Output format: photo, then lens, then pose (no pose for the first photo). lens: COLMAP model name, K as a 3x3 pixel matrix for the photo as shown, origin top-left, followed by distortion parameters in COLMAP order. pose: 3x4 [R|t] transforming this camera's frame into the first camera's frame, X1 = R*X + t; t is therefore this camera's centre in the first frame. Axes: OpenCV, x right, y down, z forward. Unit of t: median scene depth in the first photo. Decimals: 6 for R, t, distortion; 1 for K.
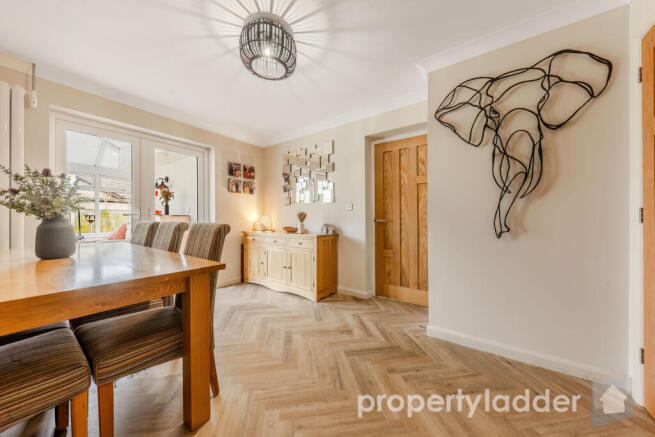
lens RADIAL K [[230.4, 0, 327.6], [0, 230.4, 216.0], [0, 0, 1]] dist [-0.001055, -0.000240]
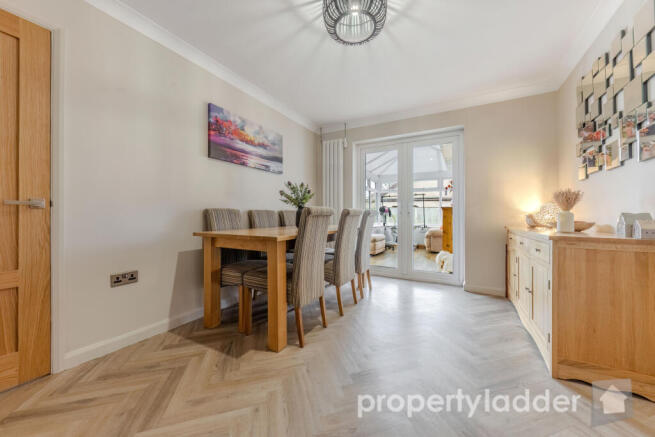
lens RADIAL K [[230.4, 0, 327.6], [0, 230.4, 216.0], [0, 0, 1]] dist [-0.001055, -0.000240]
pose [[0.120006, 0.002226, -0.992771, 0.311941], [0.005877, 0.999978, 0.002952, 0.034171], [0.992756, -0.006189, 0.119990, 0.419713]]
